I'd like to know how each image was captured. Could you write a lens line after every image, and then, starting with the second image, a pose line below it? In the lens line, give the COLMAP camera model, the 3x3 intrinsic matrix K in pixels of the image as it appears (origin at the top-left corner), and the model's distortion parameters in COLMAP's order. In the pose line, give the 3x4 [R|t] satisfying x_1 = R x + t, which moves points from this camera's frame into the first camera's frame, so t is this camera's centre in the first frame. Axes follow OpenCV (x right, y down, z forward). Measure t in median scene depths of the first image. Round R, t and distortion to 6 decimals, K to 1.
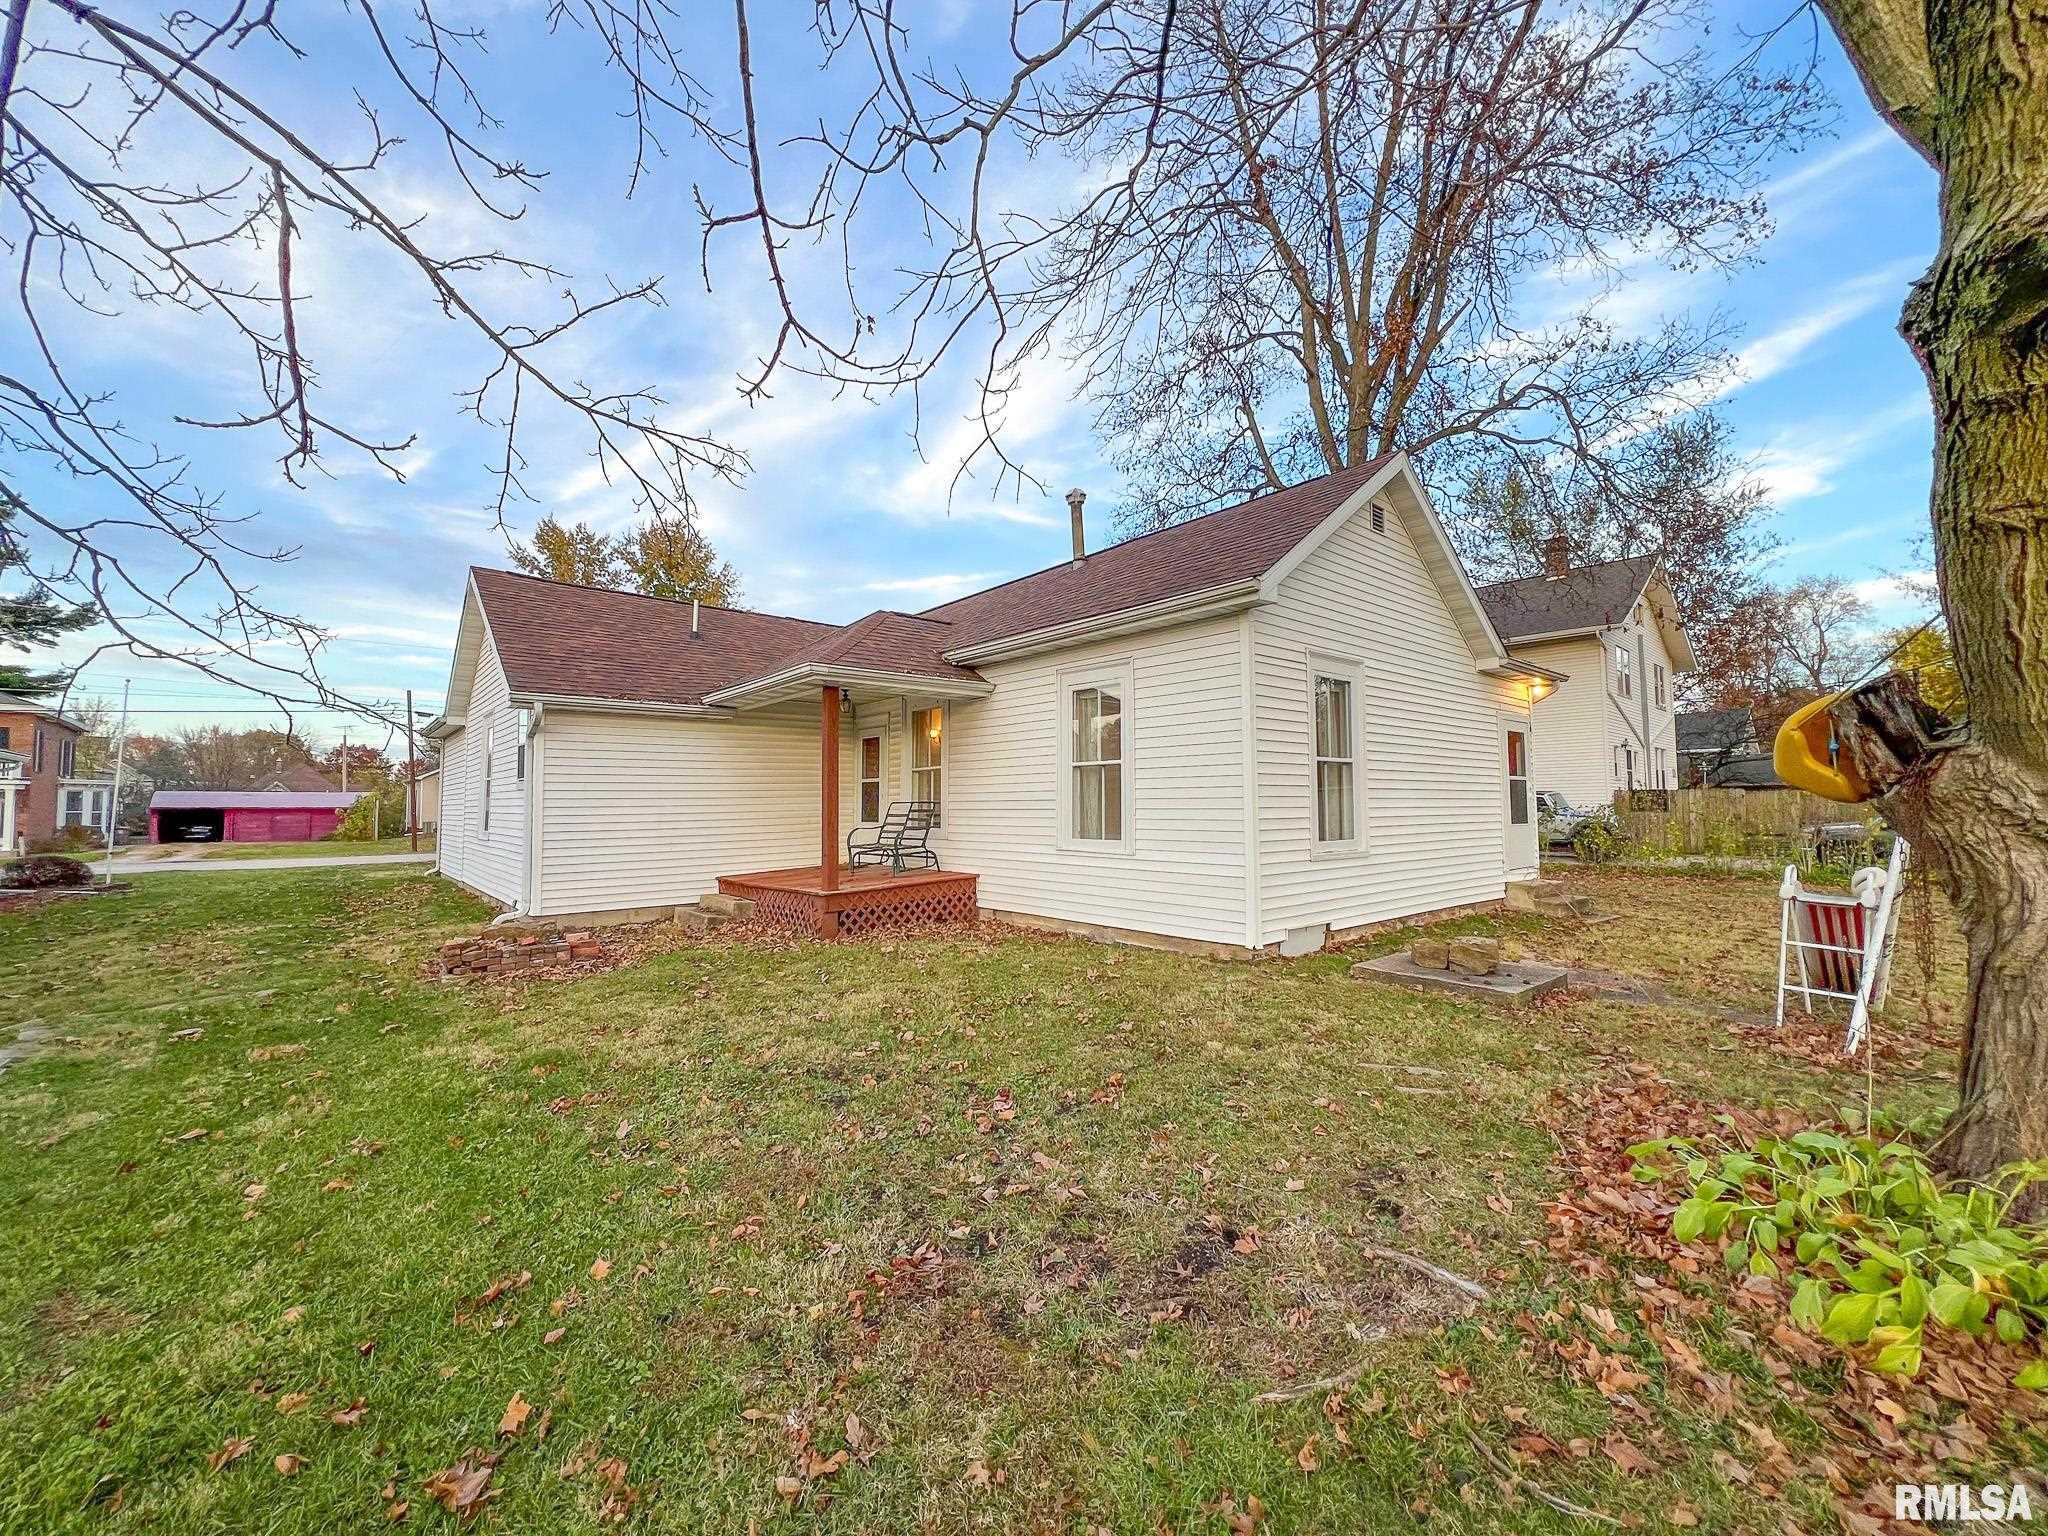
lens RADIAL K [[827.0, 0, 1024.0], [0, 827.0, 768.0], [0, 0, 1]] dist [0.001995, 0.000212]
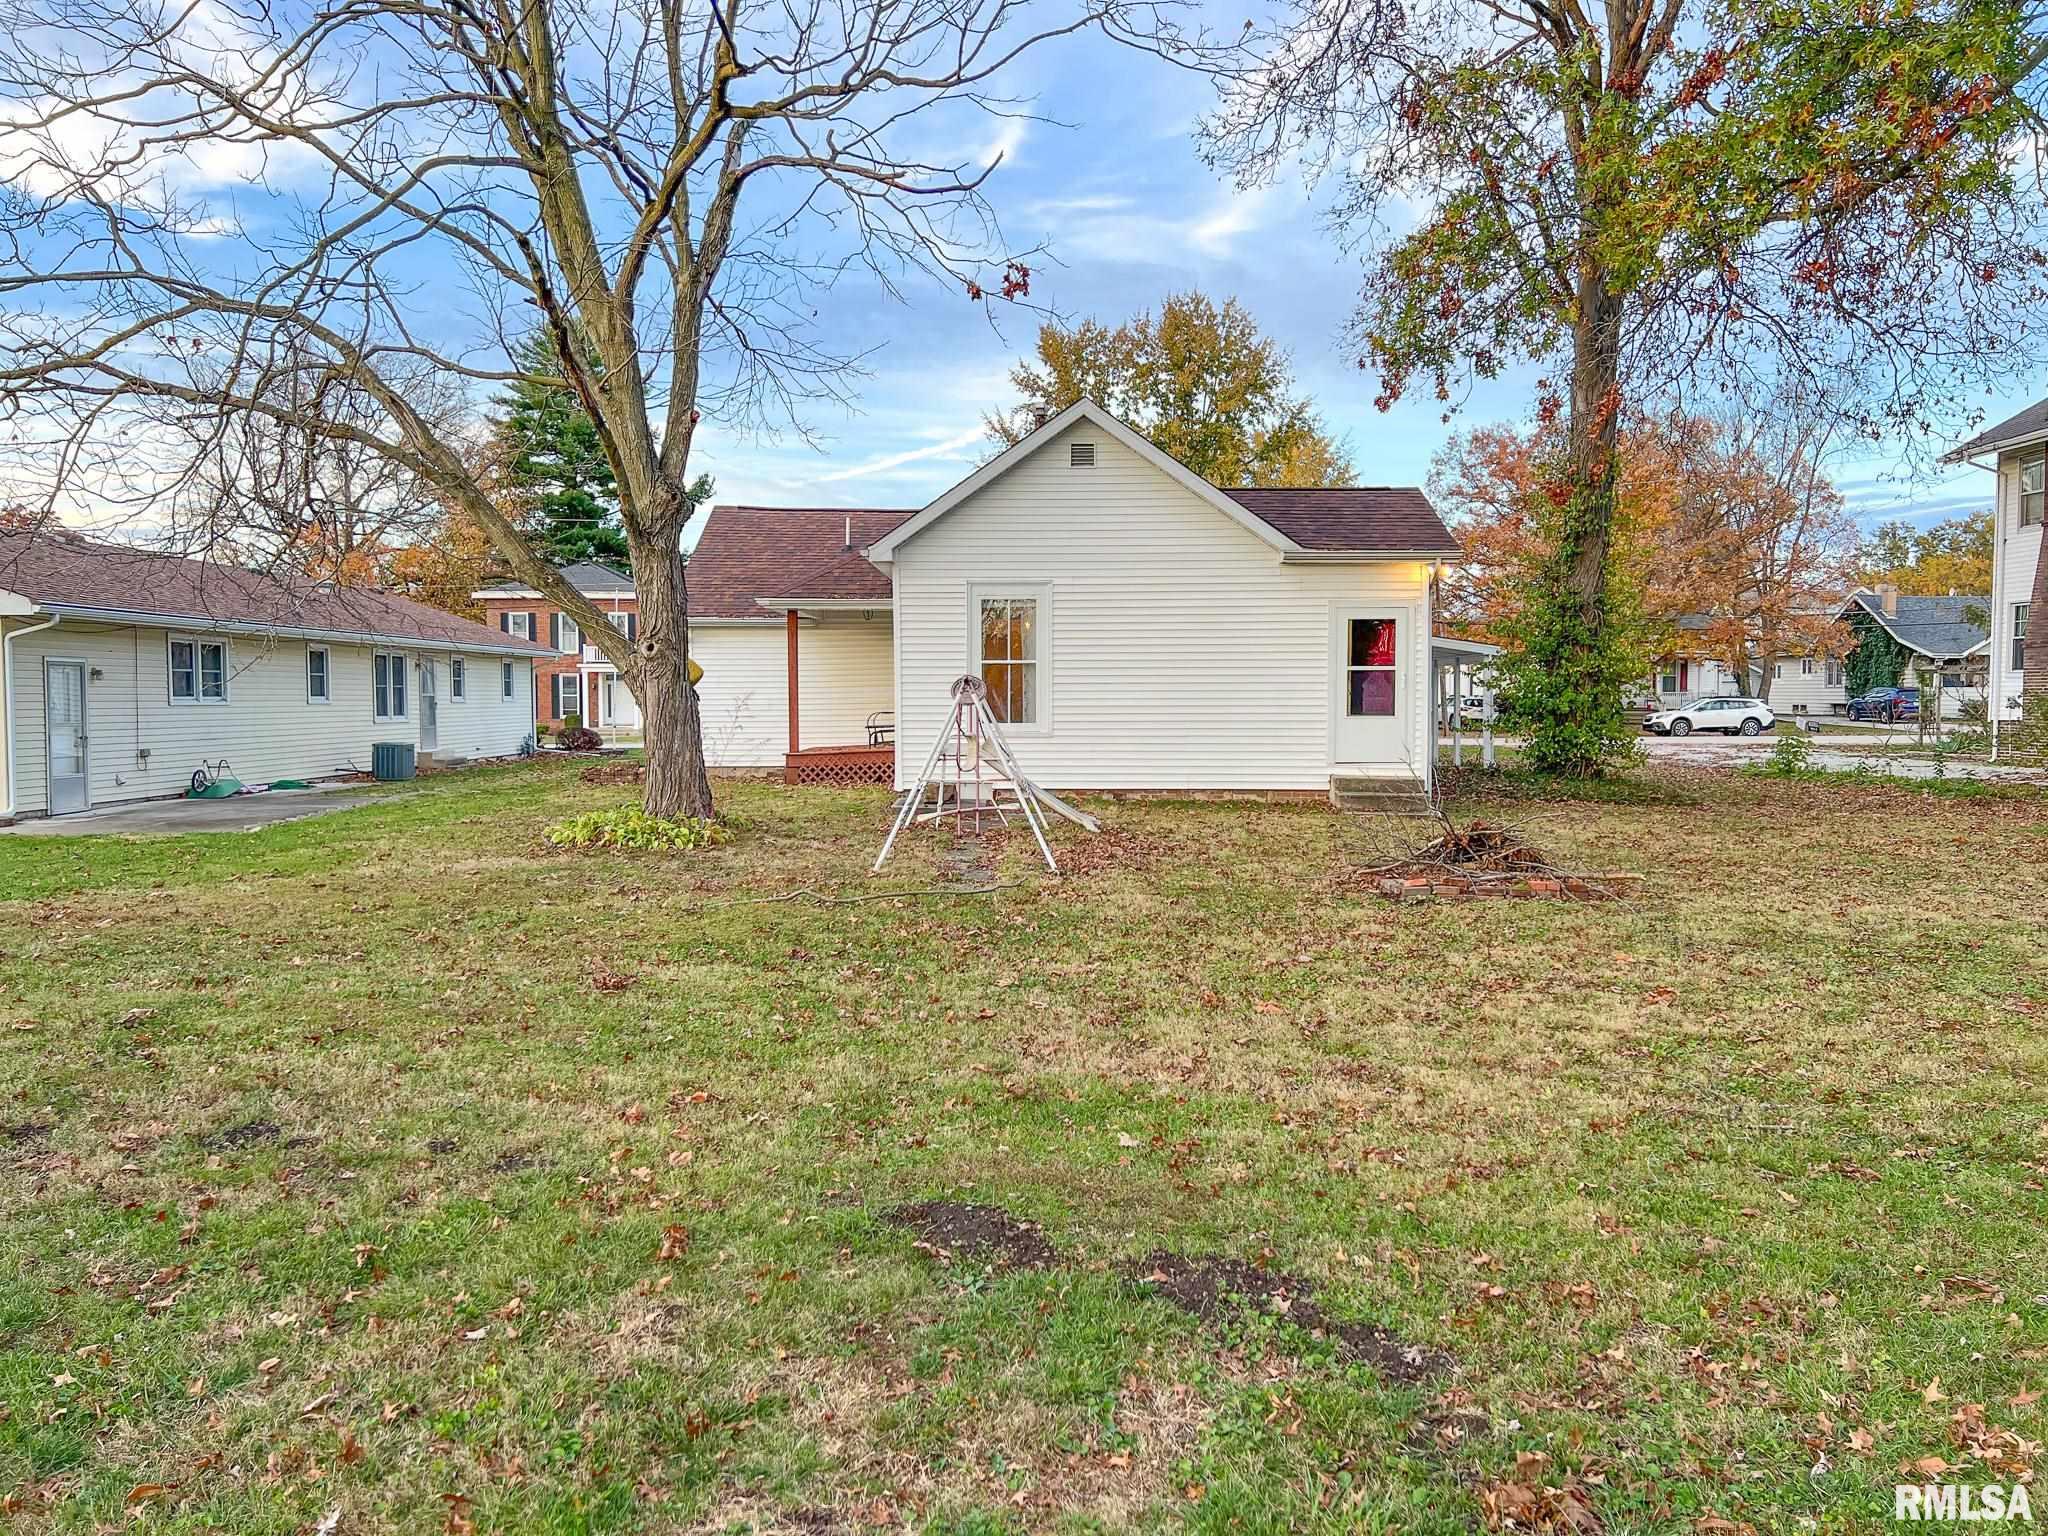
lens RADIAL K [[1566.4, 0, 1024.0], [0, 1566.4, 768.0], [0, 0, 1]] dist [0.040590, 0.001289]
pose [[0.755427, 0.038824, -0.654082, 1.516399], [0.023338, 0.996015, 0.086075, -0.042350], [0.654817, -0.080288, 0.751511, -0.640348]]
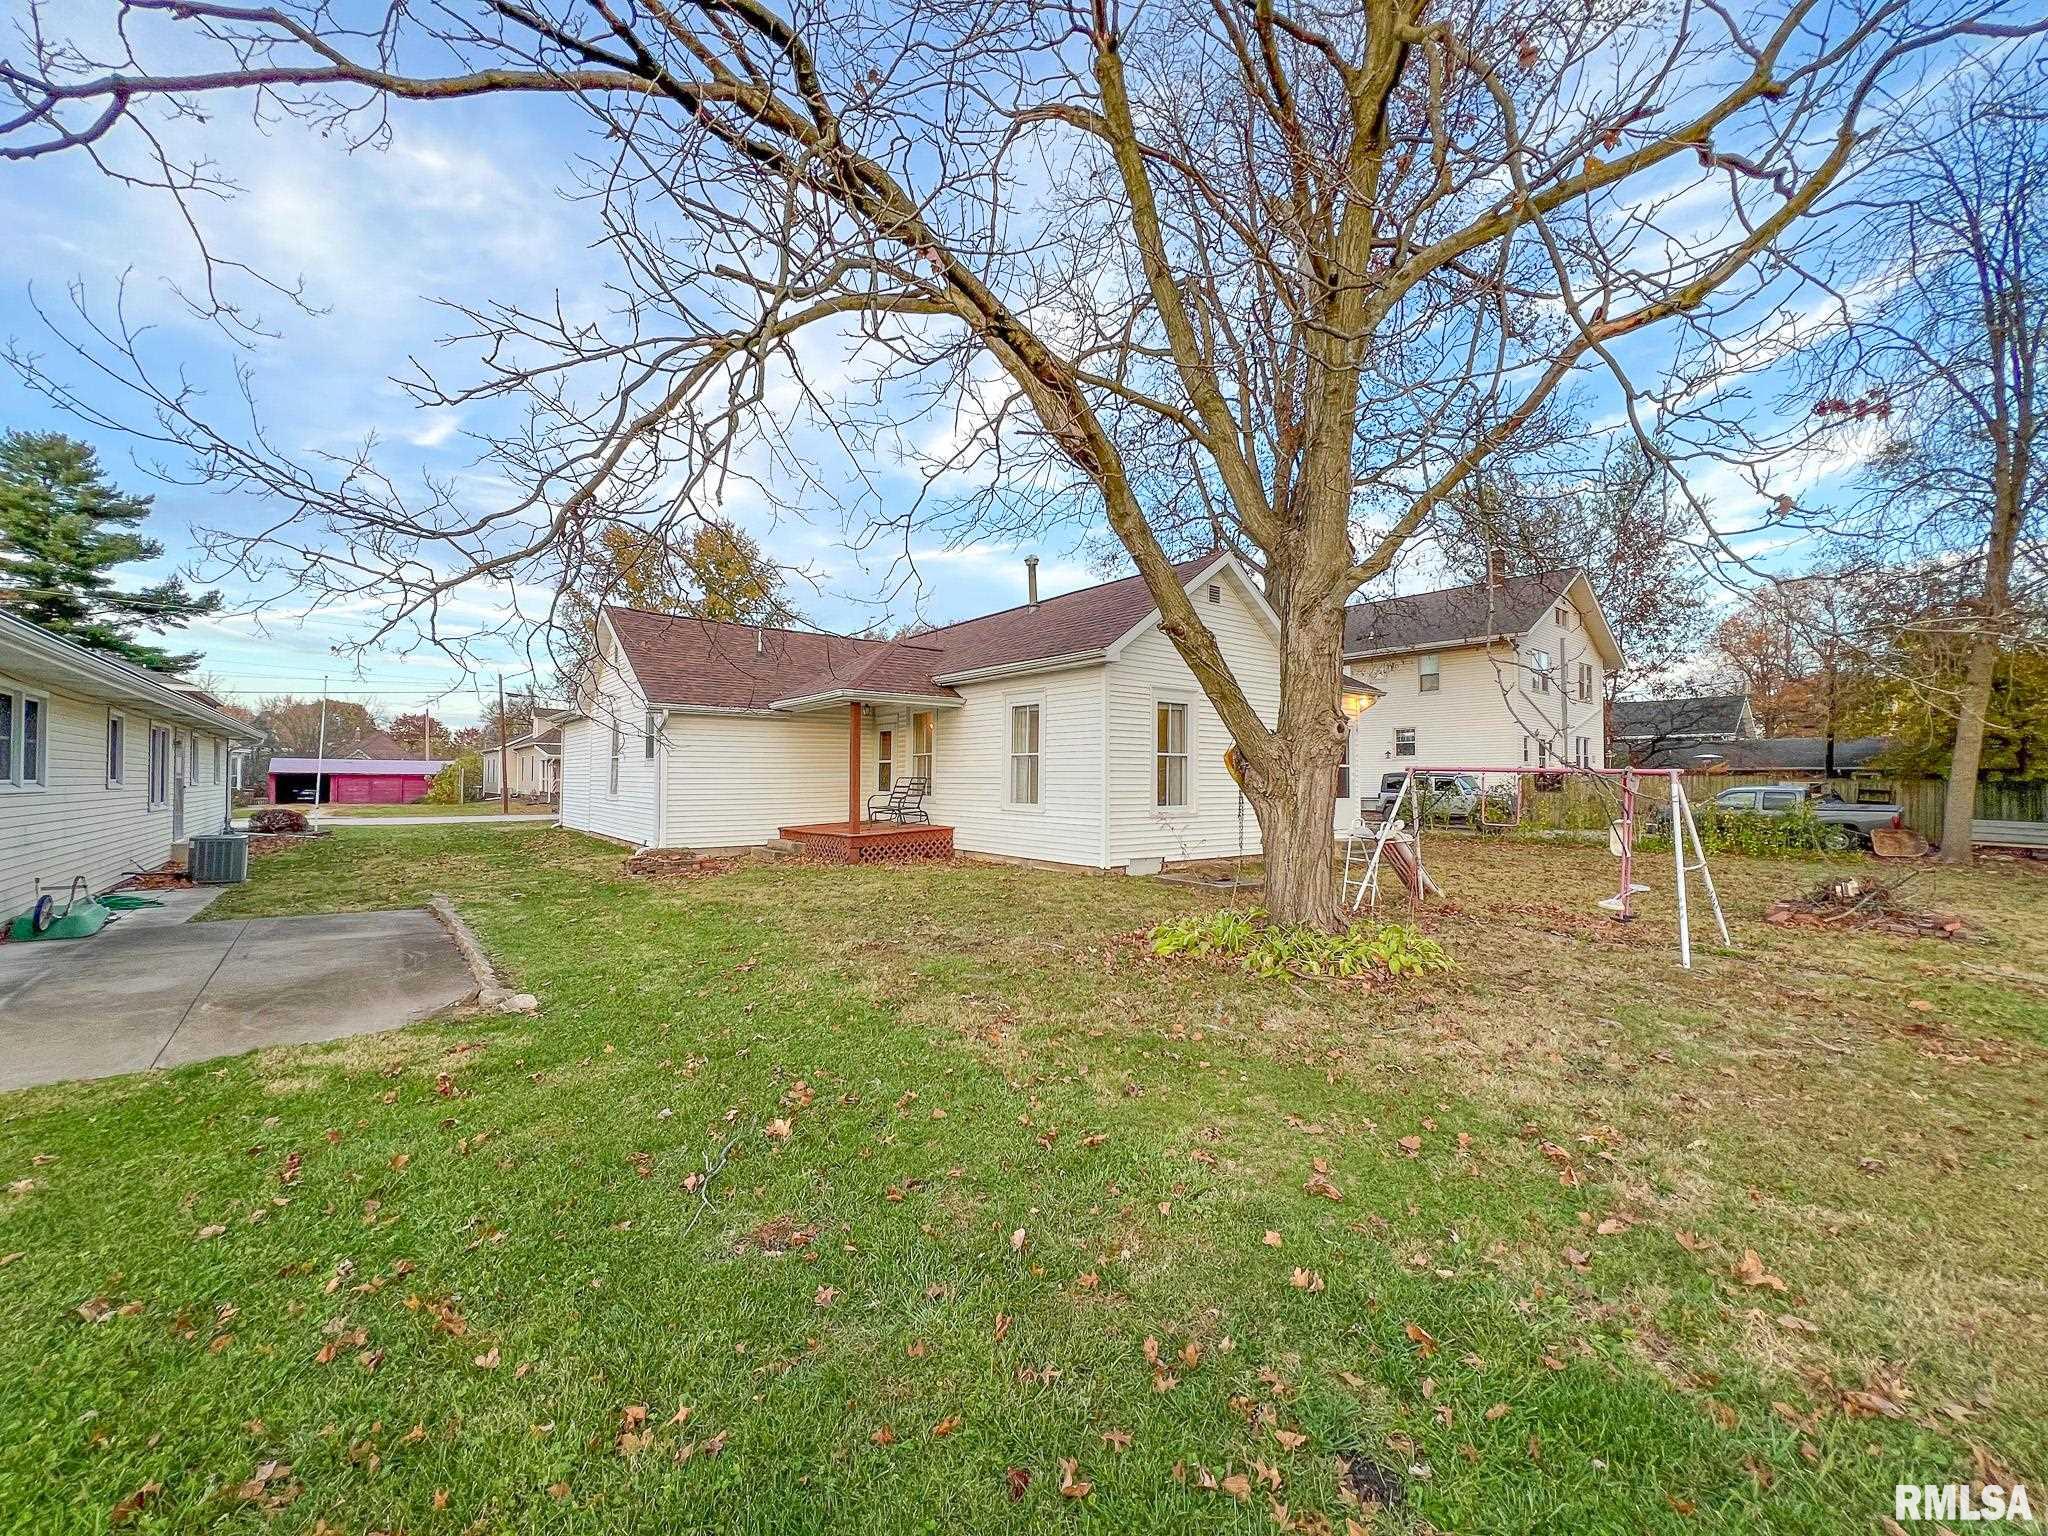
lens RADIAL K [[821.7, 0, 1024.0], [0, 821.7, 768.0], [0, 0, 1]] dist [0.000297, -0.000020]
pose [[0.999241, 0.011446, -0.037227, 0.115736], [-0.010269, 0.999446, 0.031661, -0.023159], [0.037569, -0.031255, 0.998805, -0.434675]]
